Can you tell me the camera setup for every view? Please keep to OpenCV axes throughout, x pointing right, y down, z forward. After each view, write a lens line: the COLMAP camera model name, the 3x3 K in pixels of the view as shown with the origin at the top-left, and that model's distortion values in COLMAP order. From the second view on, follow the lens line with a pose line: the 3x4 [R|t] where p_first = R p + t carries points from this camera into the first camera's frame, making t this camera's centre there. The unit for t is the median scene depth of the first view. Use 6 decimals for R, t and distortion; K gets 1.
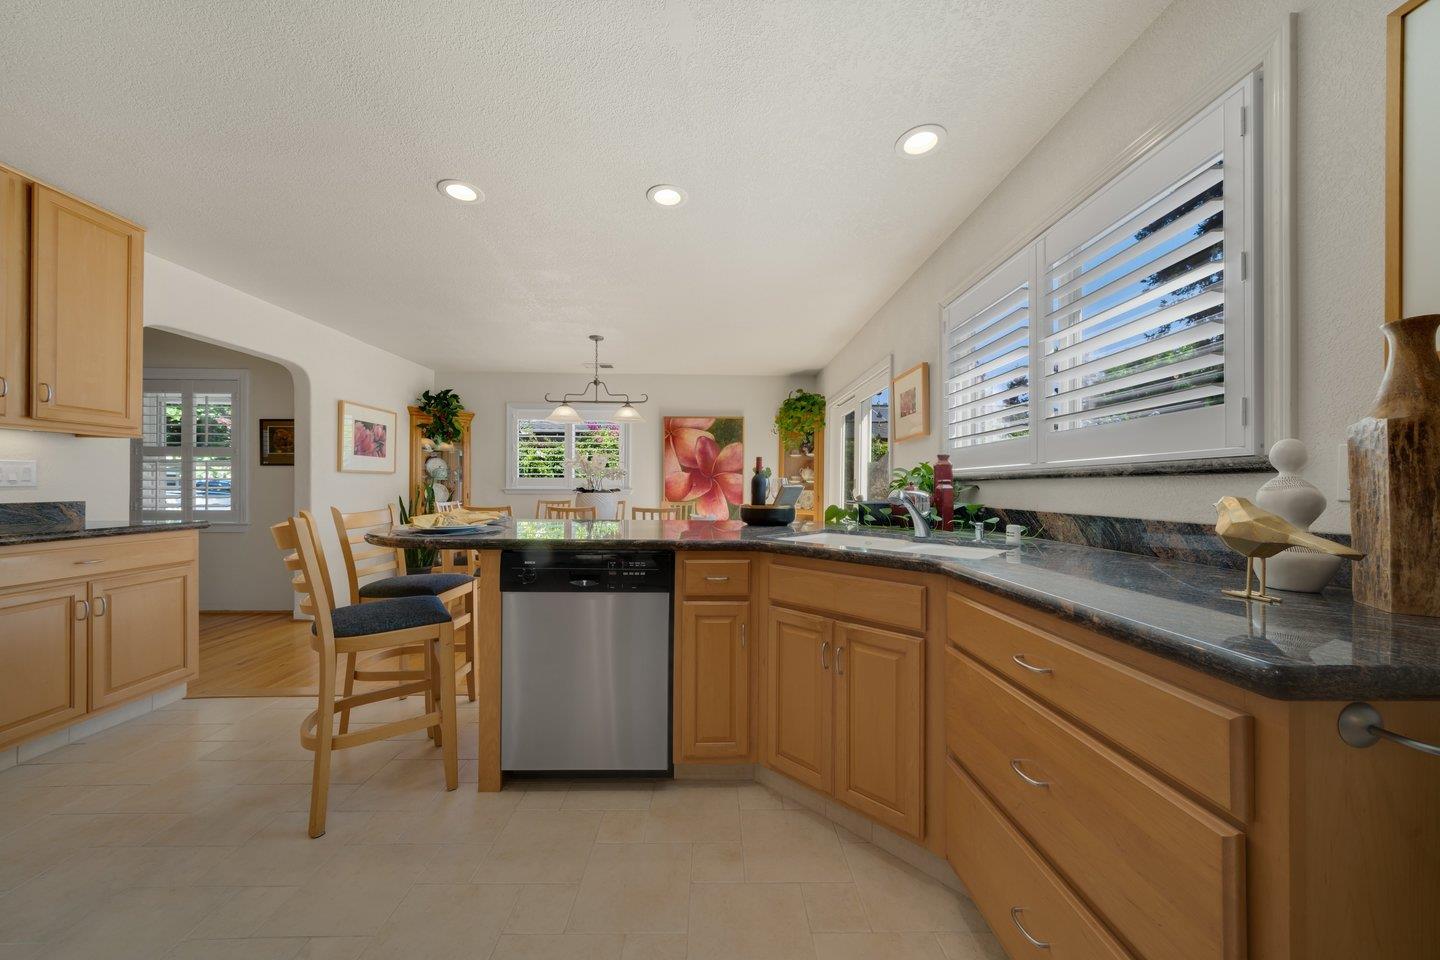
lens RADIAL K [[488.3, 0, 719.0], [0, 488.3, 485.6], [0, 0, 1]] dist [0.000909, -0.000077]
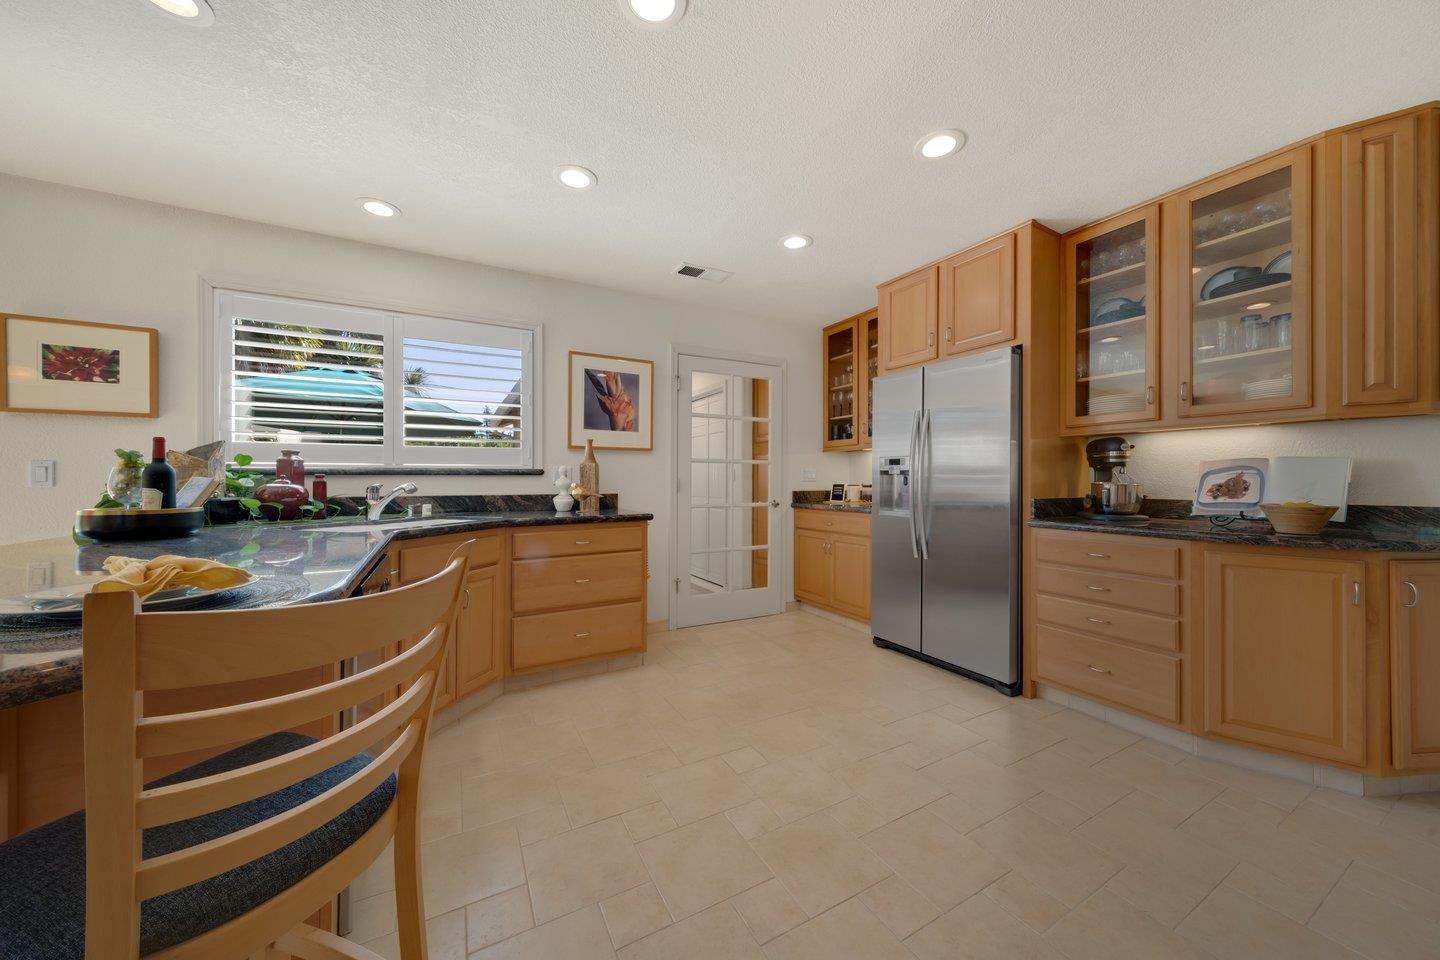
lens RADIAL K [[495.8, 0, 721.0], [0, 495.8, 481.1], [0, 0, 1]] dist [-0.000839, -0.000097]
pose [[-0.465074, -0.005683, 0.885253, -0.491468], [-0.005192, 0.999980, 0.003692, -0.002072], [-0.885256, -0.002880, -0.465094, 0.348608]]
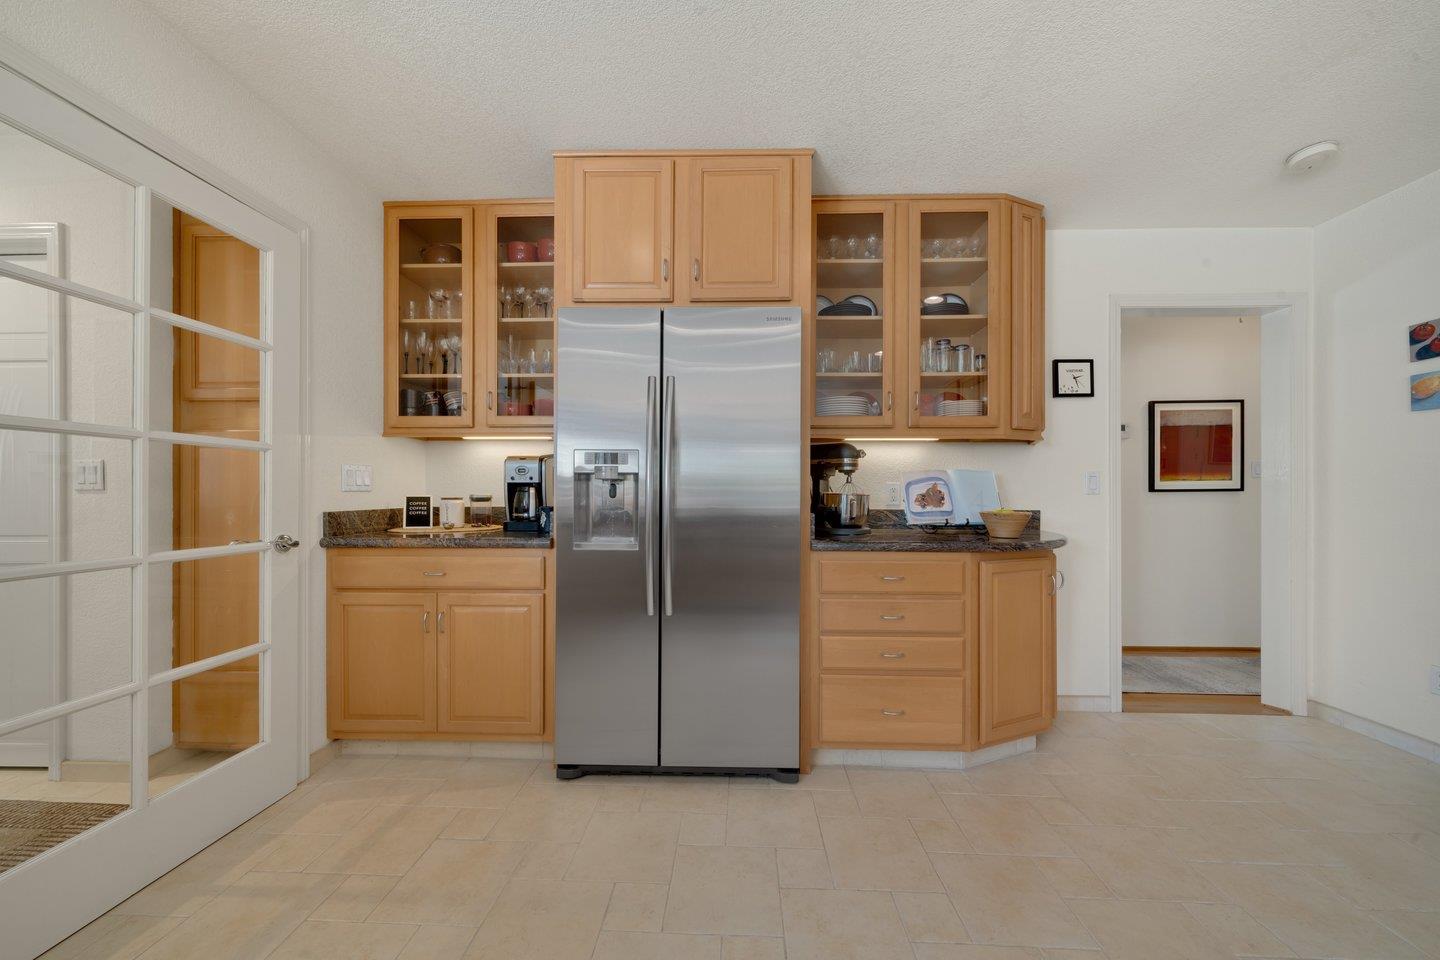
lens RADIAL K [[488.5, 0, 723.1], [0, 488.5, 492.6], [0, 0, 1]] dist [0.000389, 0.000028]
pose [[-0.998336, -0.005728, 0.057379, -0.093728], [-0.005698, 0.999984, 0.000685, -0.000244], [-0.057382, 0.000356, -0.998352, 0.201477]]
